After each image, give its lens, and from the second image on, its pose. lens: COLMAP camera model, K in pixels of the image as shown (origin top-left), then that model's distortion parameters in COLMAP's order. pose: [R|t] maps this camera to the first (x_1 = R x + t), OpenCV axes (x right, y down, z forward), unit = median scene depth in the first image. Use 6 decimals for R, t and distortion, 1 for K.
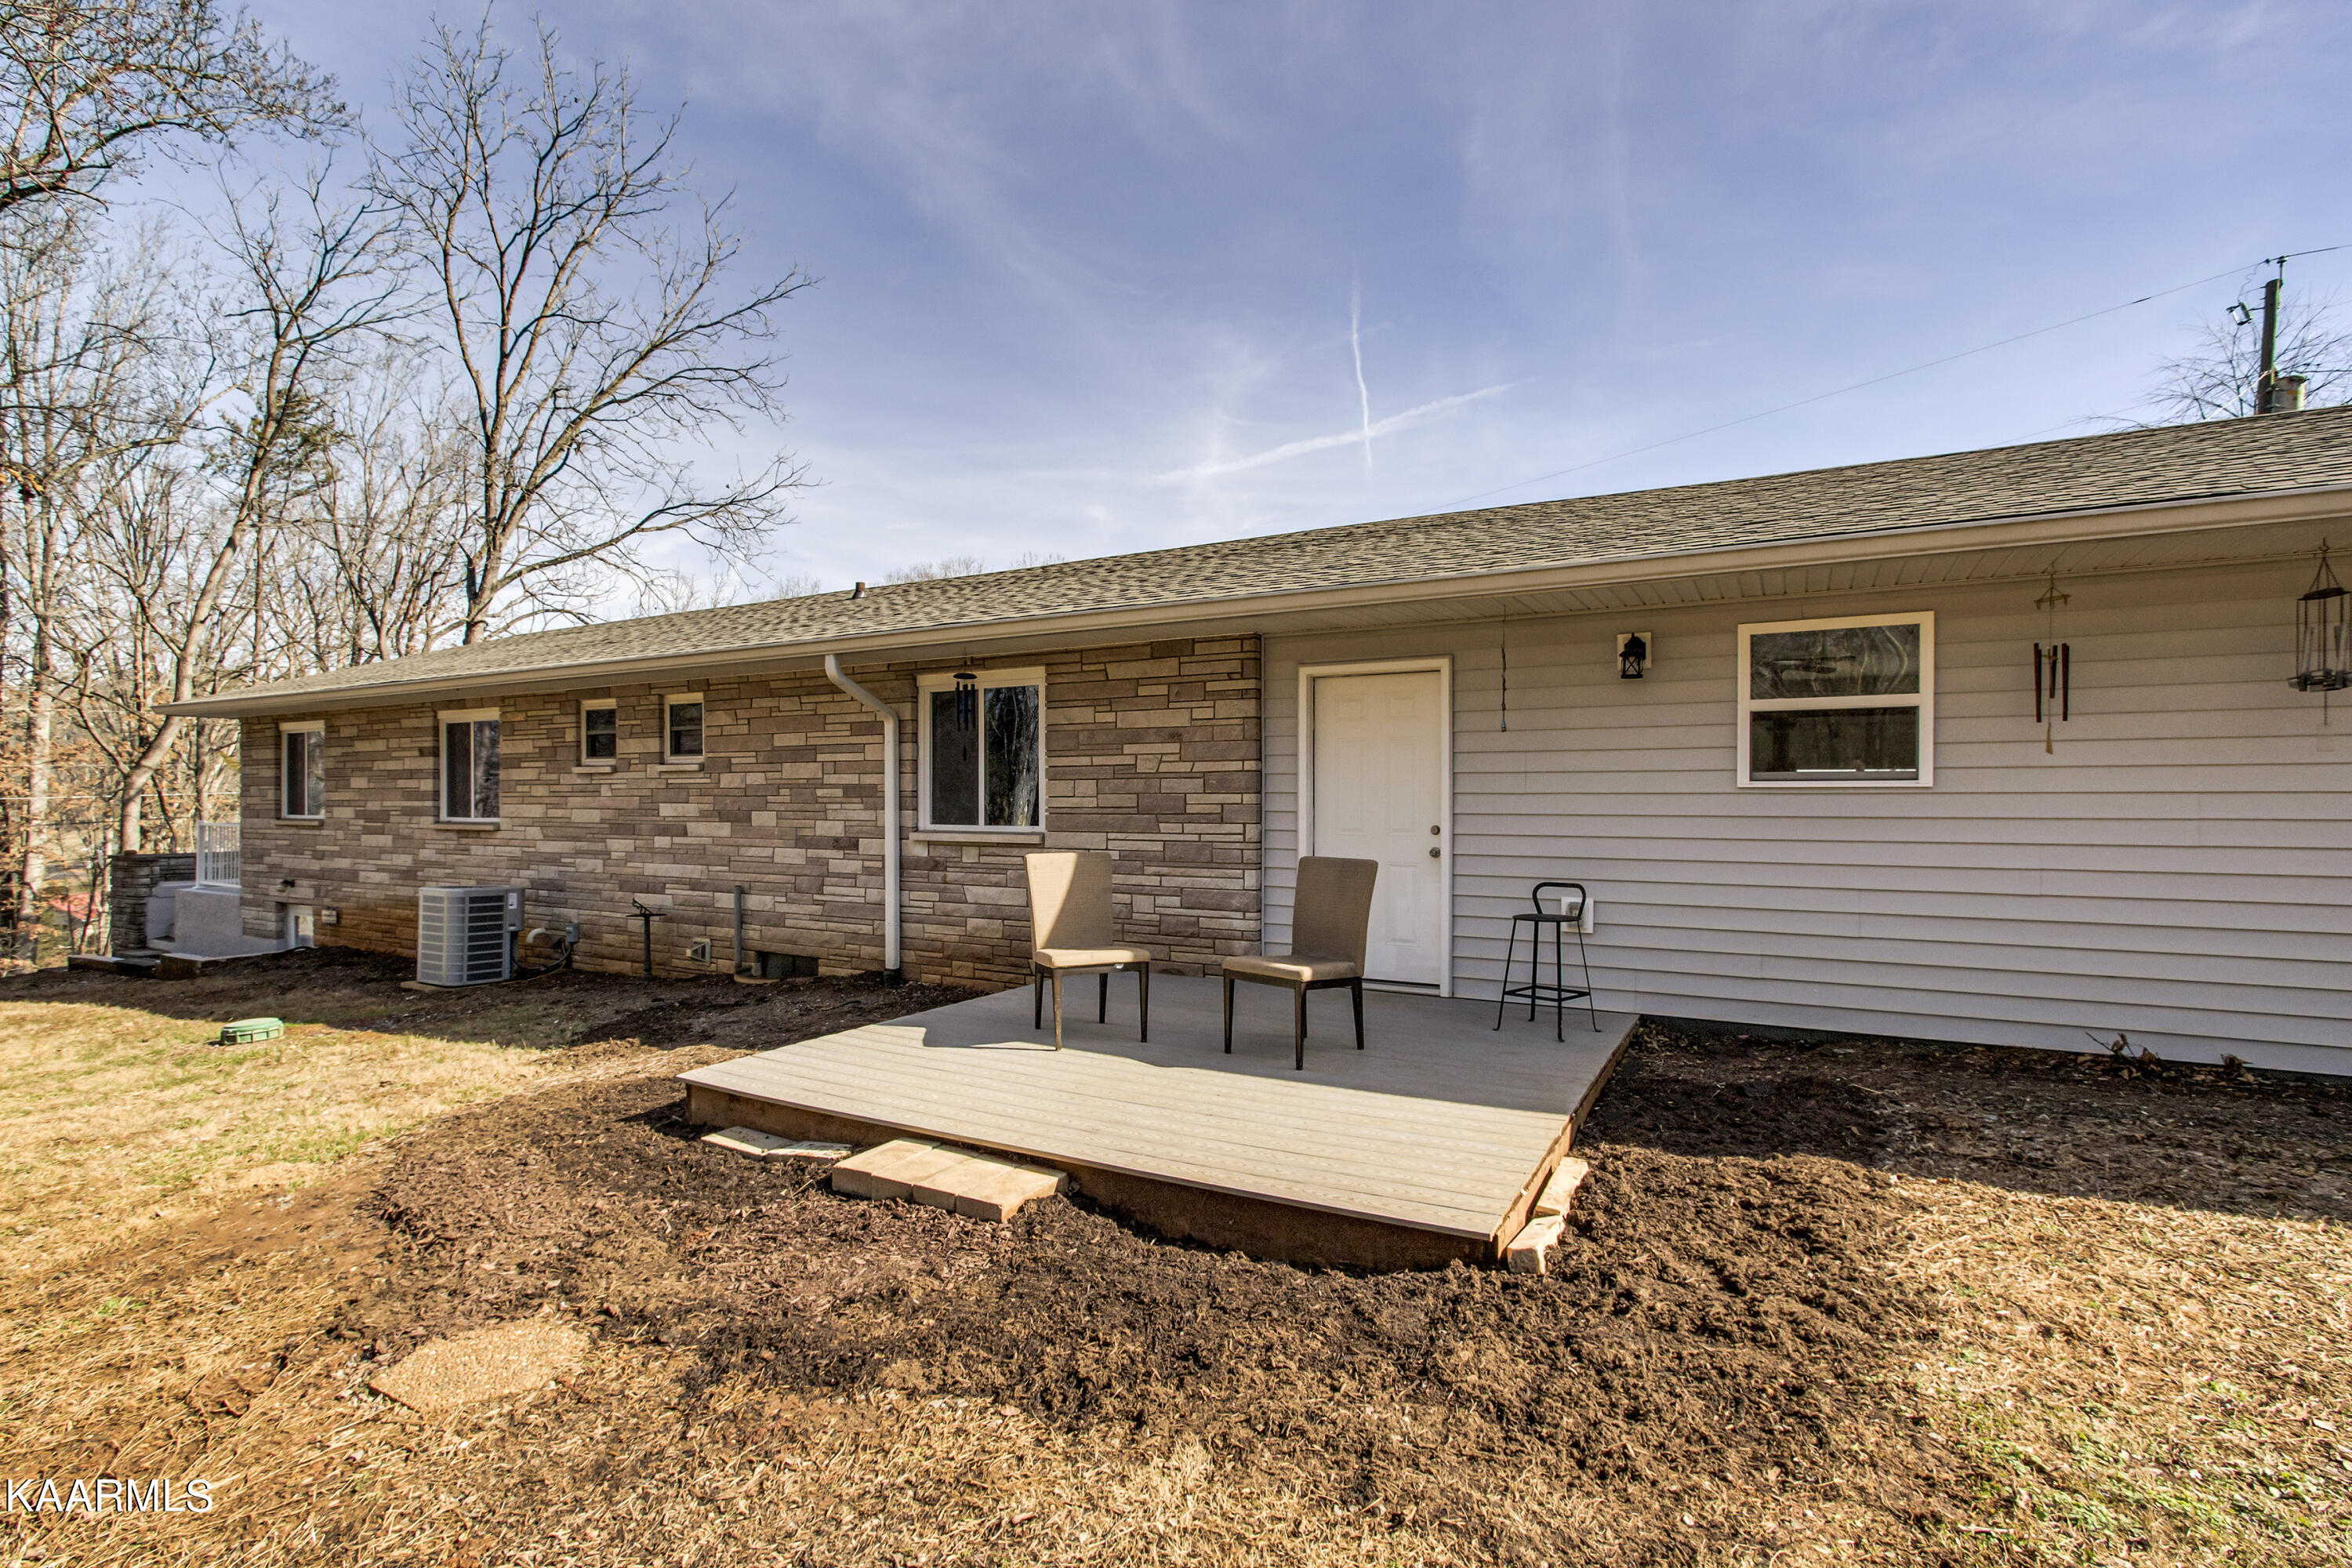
lens RADIAL K [[1093.5, 0, 1176.0], [0, 1093.5, 784.0], [0, 0, 1]] dist [0.023603, 0.000094]
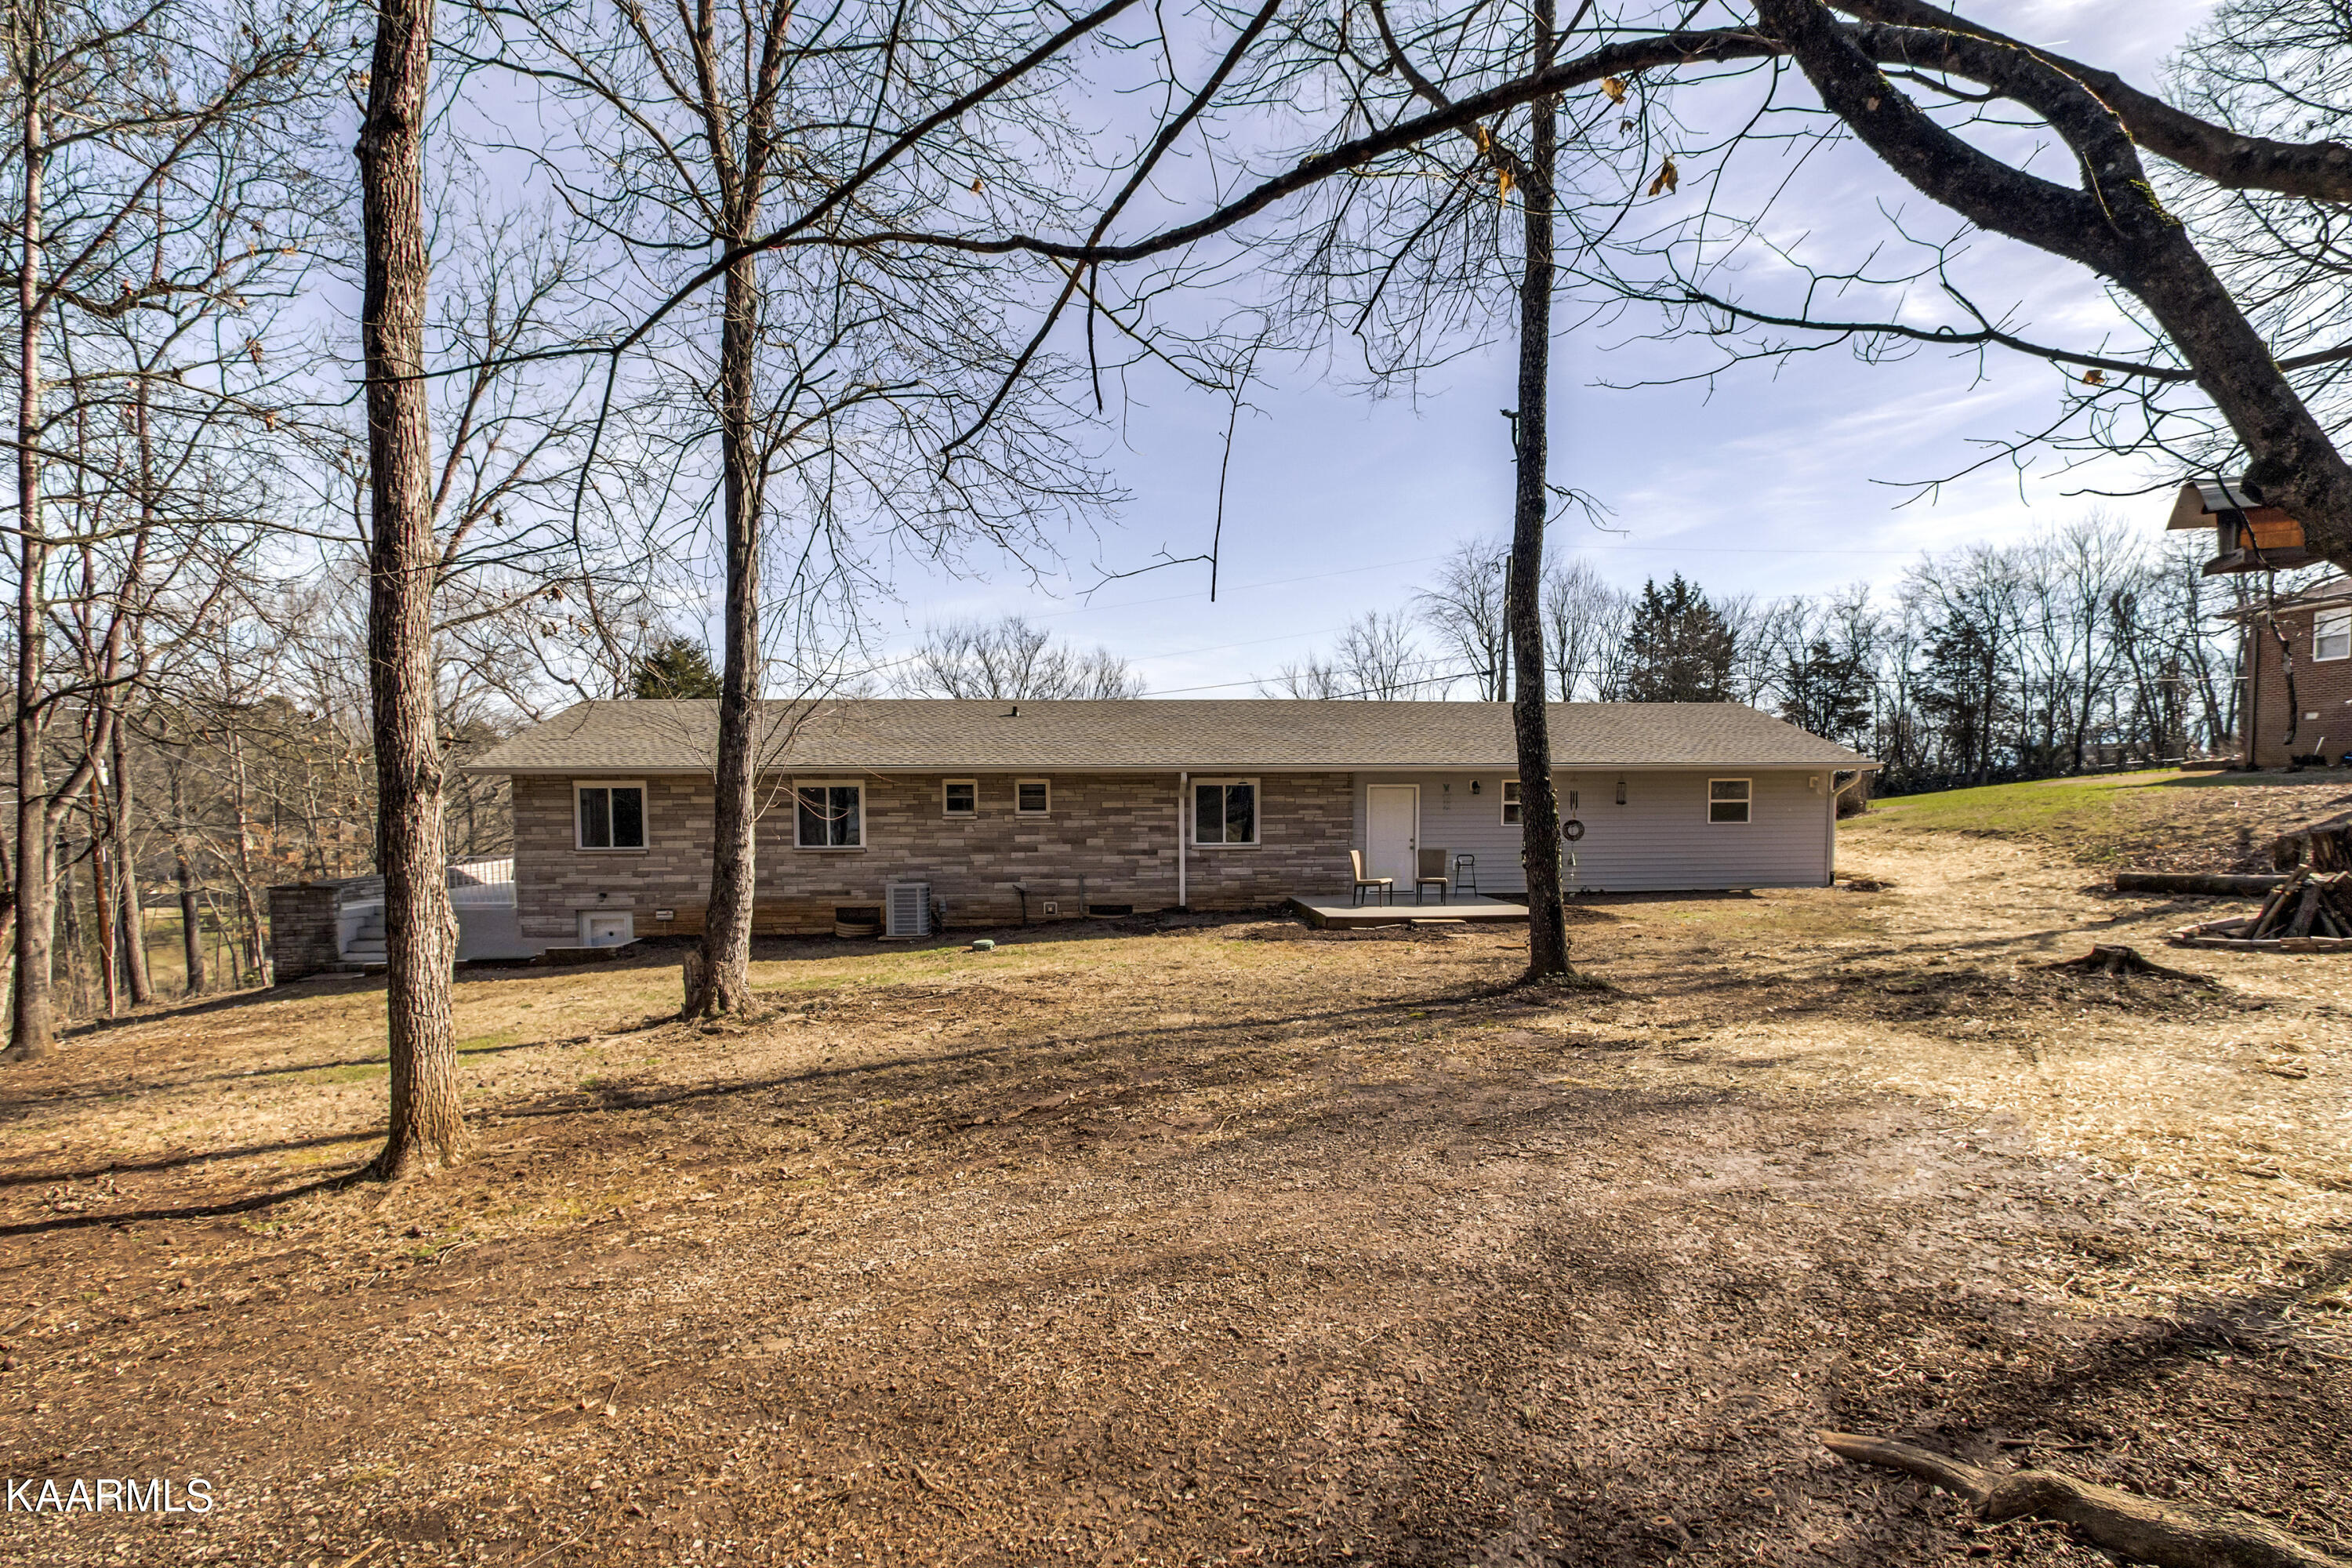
lens RADIAL K [[1093.5, 0, 1176.0], [0, 1093.5, 784.0], [0, 0, 1]] dist [0.023603, 0.000094]
pose [[0.843451, -0.009443, 0.537123, -1.337937], [-0.003594, 0.999724, 0.023221, -0.125576], [-0.537194, -0.021516, 0.843184, -0.823086]]
